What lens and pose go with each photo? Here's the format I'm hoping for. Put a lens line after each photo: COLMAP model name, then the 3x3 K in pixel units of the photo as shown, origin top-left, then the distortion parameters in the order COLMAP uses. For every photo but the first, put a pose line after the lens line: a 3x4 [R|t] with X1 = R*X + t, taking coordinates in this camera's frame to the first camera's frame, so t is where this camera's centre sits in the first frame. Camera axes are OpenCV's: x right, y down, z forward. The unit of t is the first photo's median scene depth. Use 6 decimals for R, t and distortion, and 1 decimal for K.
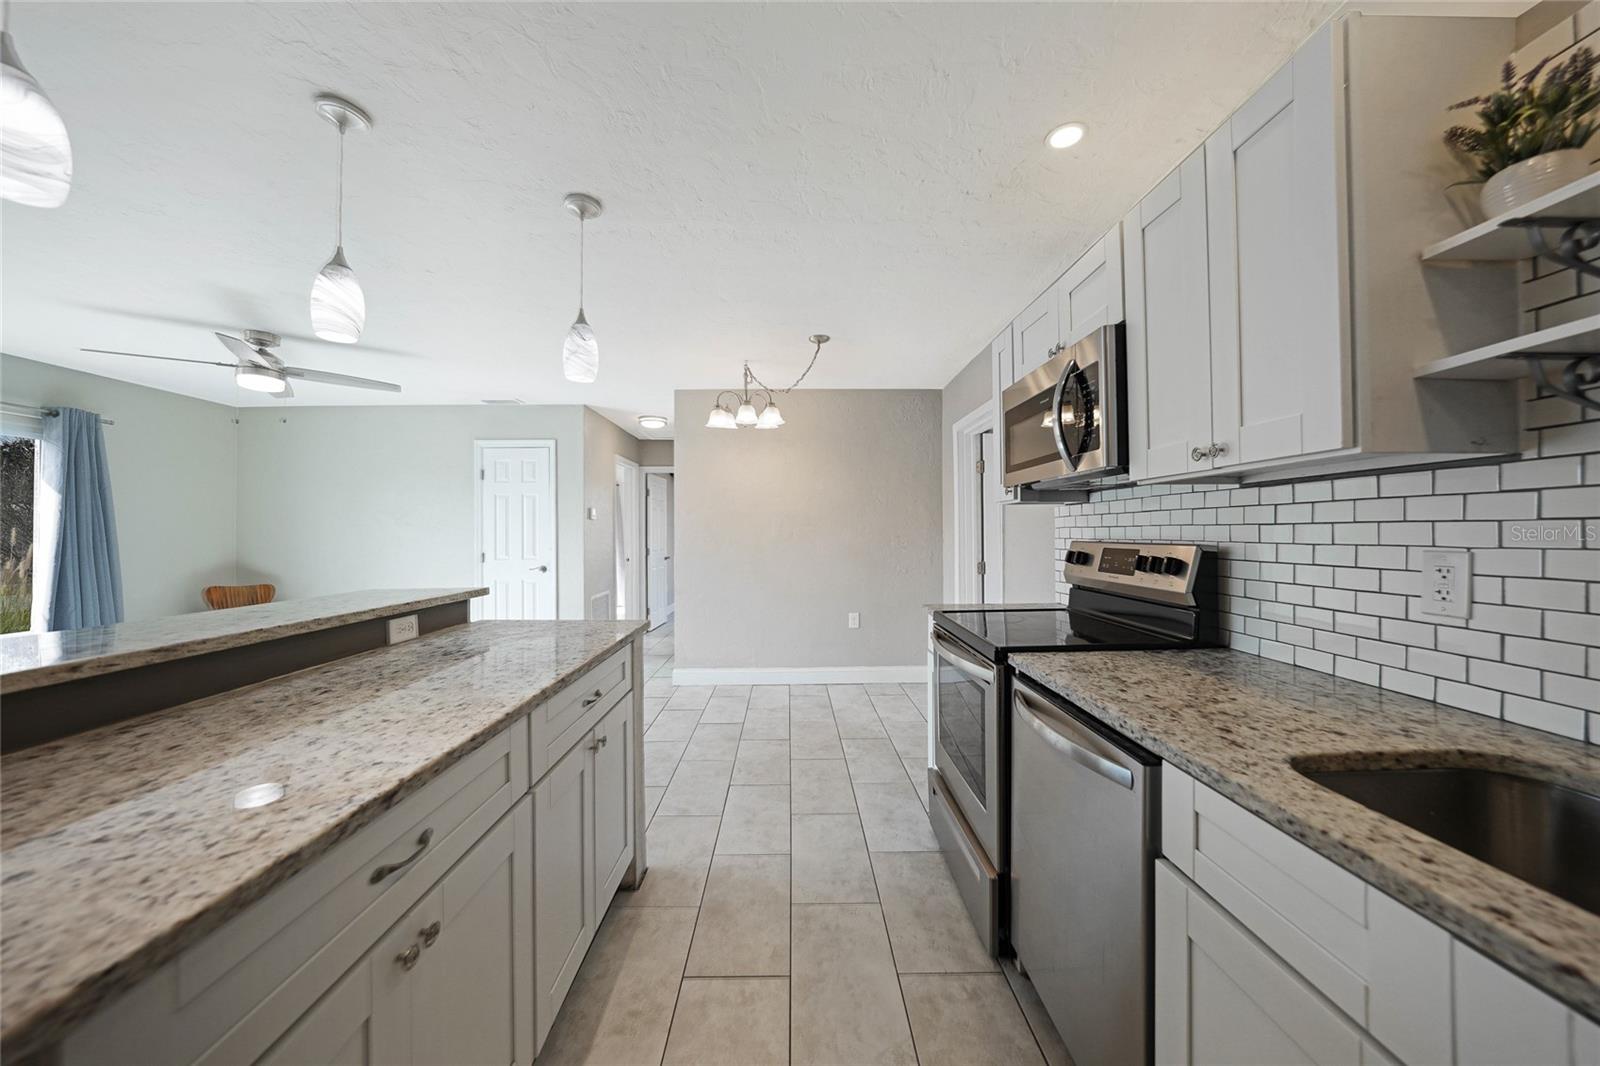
lens RADIAL K [[555.3, 0, 801.7], [0, 555.3, 529.2], [0, 0, 1]] dist [-0.026971, 0.006114]
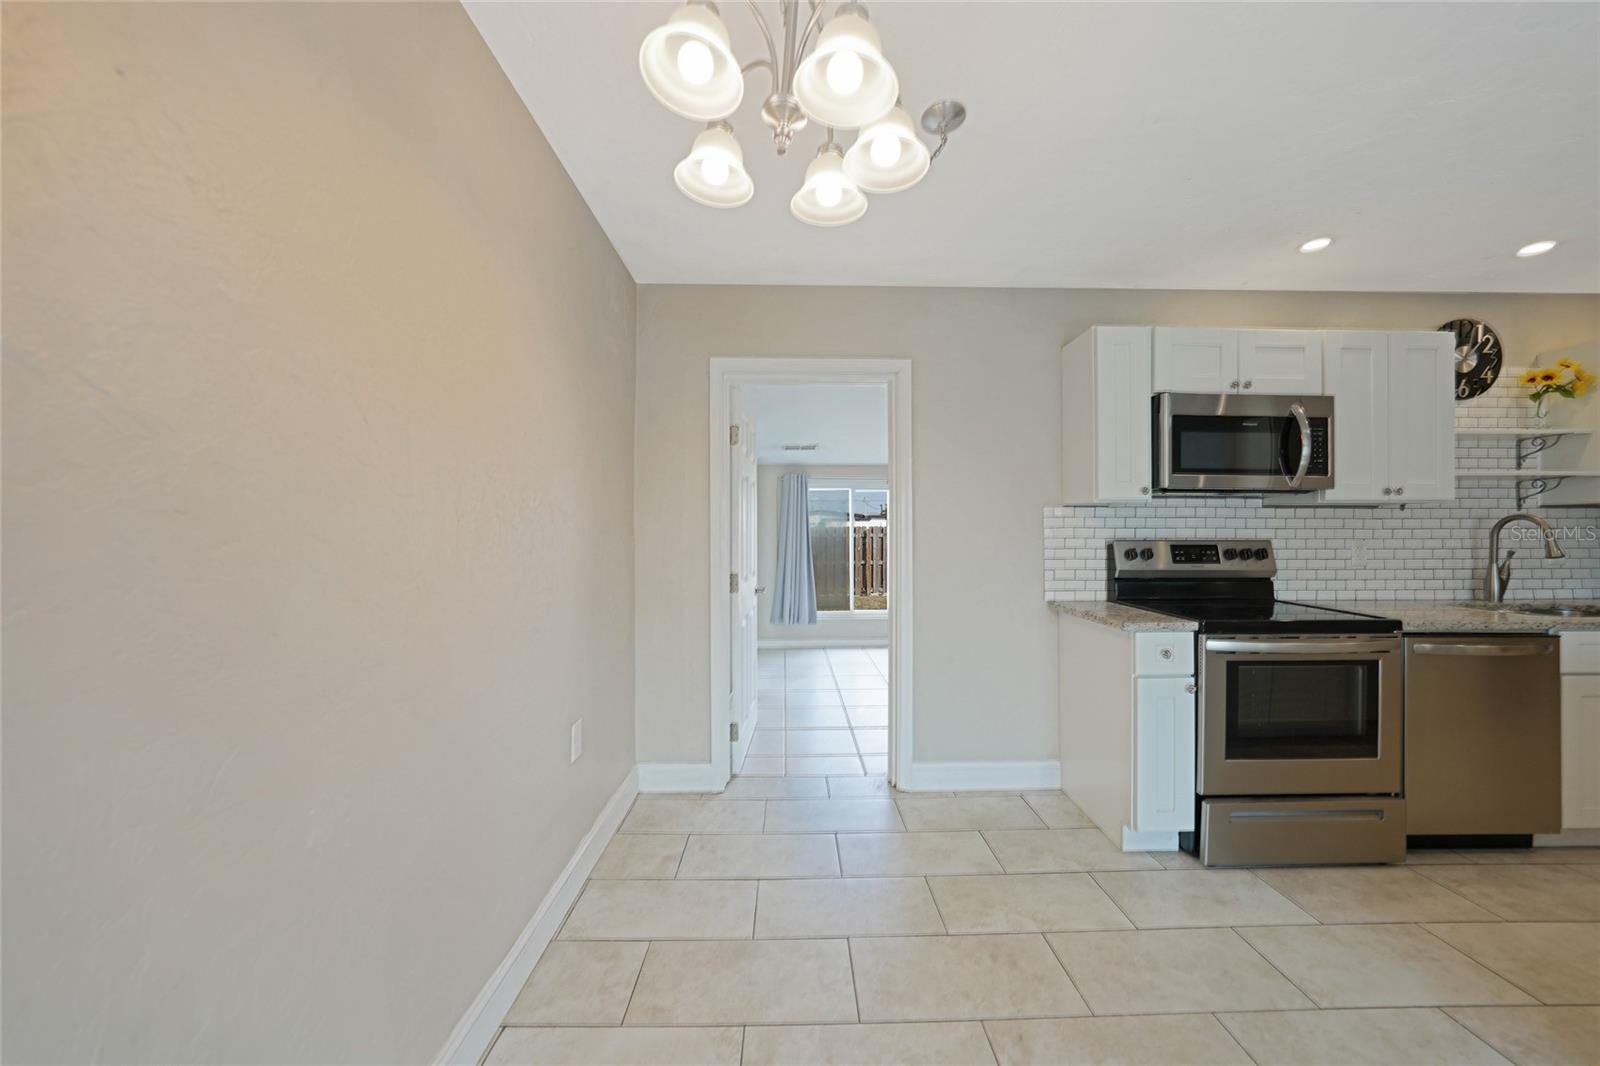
lens RADIAL K [[555.3, 0, 802.0], [0, 555.3, 530.8], [0, 0, 1]] dist [-0.026971, 0.006114]
pose [[0.001328, 0.008945, 0.999959, -0.950433], [-0.008775, 0.999922, -0.008933, 0.029047], [-0.999961, -0.008763, 0.001406, 2.469302]]
